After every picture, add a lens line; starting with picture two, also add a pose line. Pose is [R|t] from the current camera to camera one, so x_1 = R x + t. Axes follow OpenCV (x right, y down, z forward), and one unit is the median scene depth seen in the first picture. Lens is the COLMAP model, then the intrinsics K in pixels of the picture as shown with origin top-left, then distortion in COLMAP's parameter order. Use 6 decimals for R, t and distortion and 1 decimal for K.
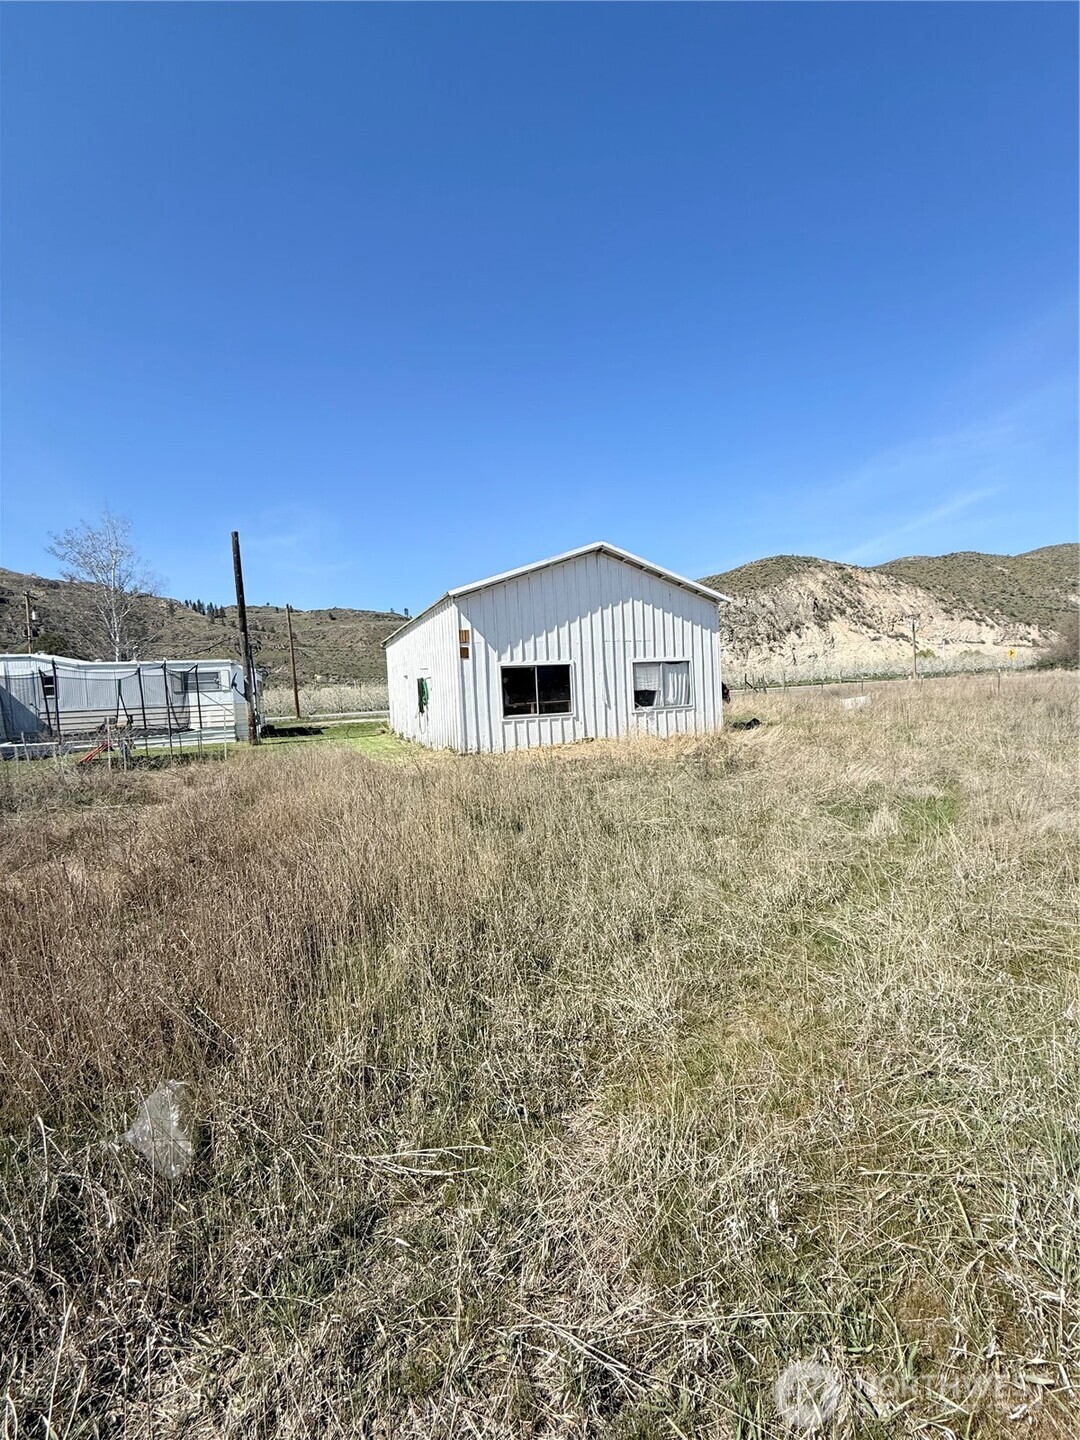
lens RADIAL K [[571.0, 0, 540.5], [0, 571.0, 714.3], [0, 0, 1]] dist [-0.000722, 0.000553]
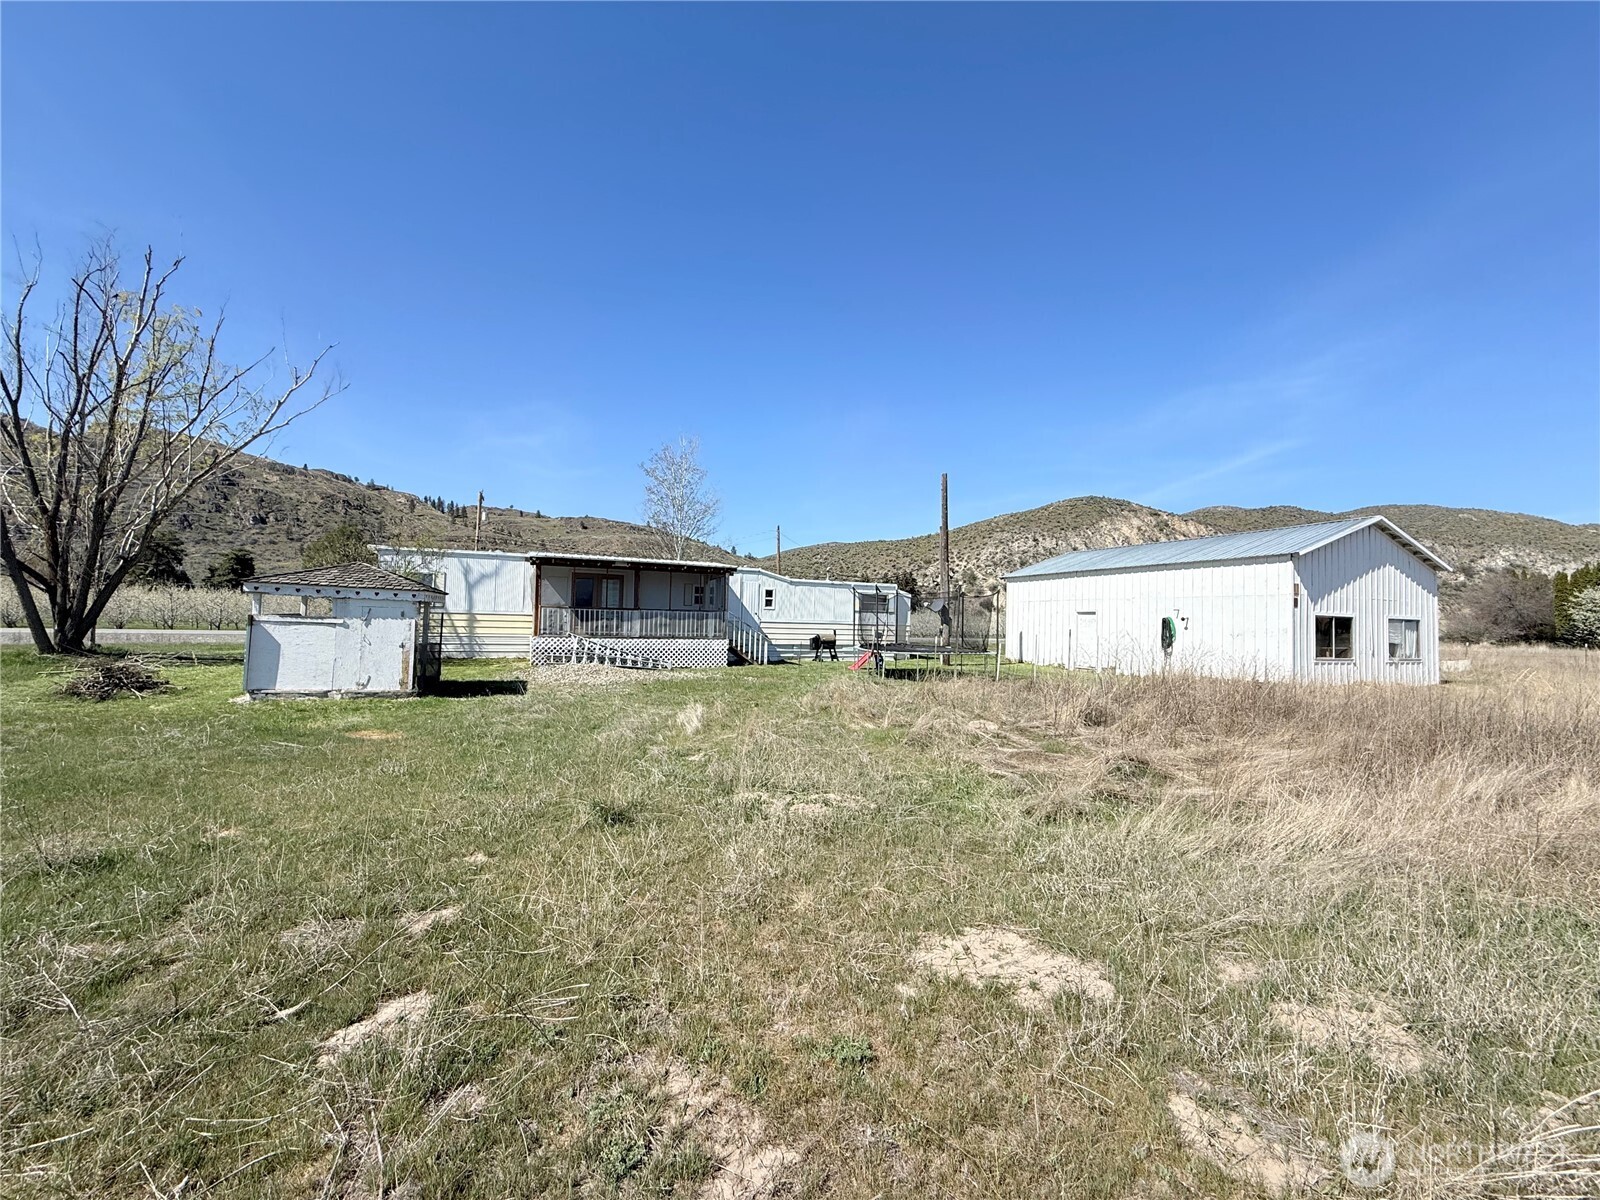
lens RADIAL K [[634.4, 0, 794.2], [0, 634.4, 600.6], [0, 0, 1]] dist [-0.000722, 0.000553]
pose [[0.997371, 0.072202, -0.006217, -0.804903], [-0.072465, 0.994521, -0.075339, 0.044399], [0.000744, 0.075591, 0.997139, -0.227469]]
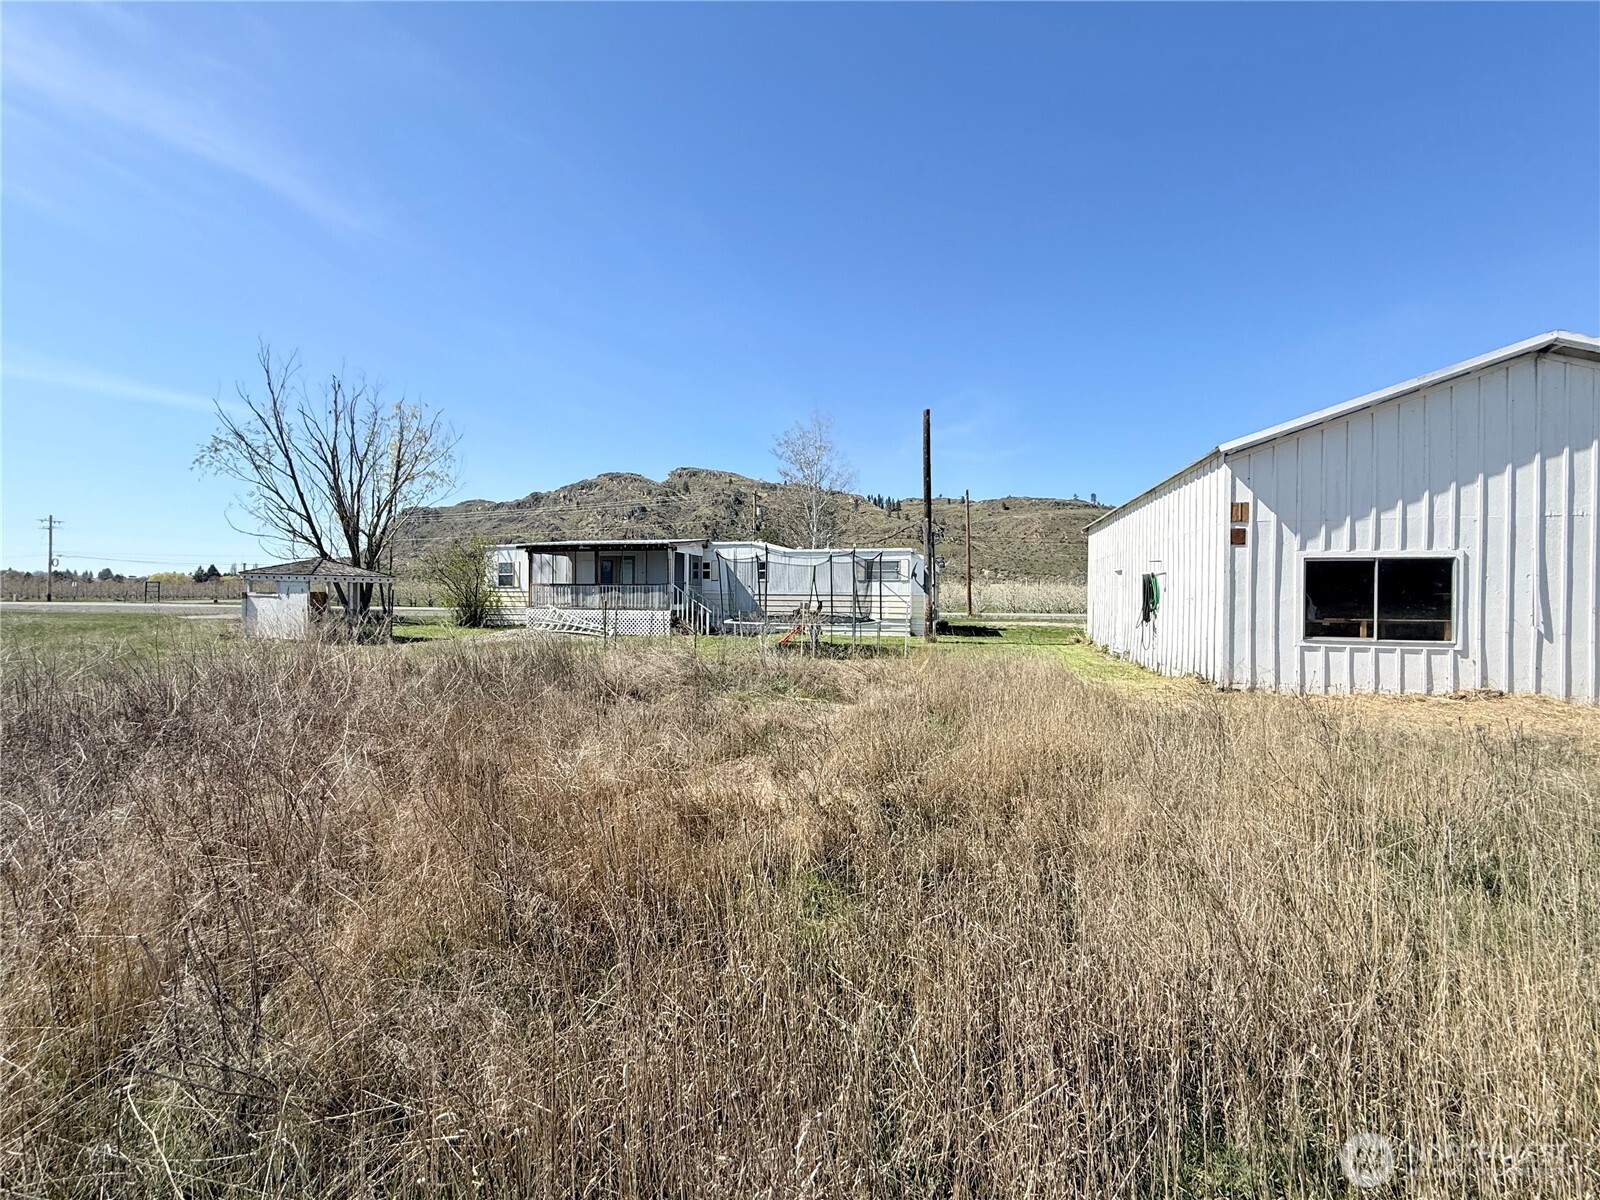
lens RADIAL K [[634.4, 0, 794.2], [0, 634.4, 600.6], [0, 0, 1]] dist [-0.000722, 0.000553]
pose [[0.787591, 0.058193, -0.613445, -0.056938], [-0.071488, 0.997437, 0.002838, 0.000621], [0.612038, 0.041619, 0.789733, 0.070799]]
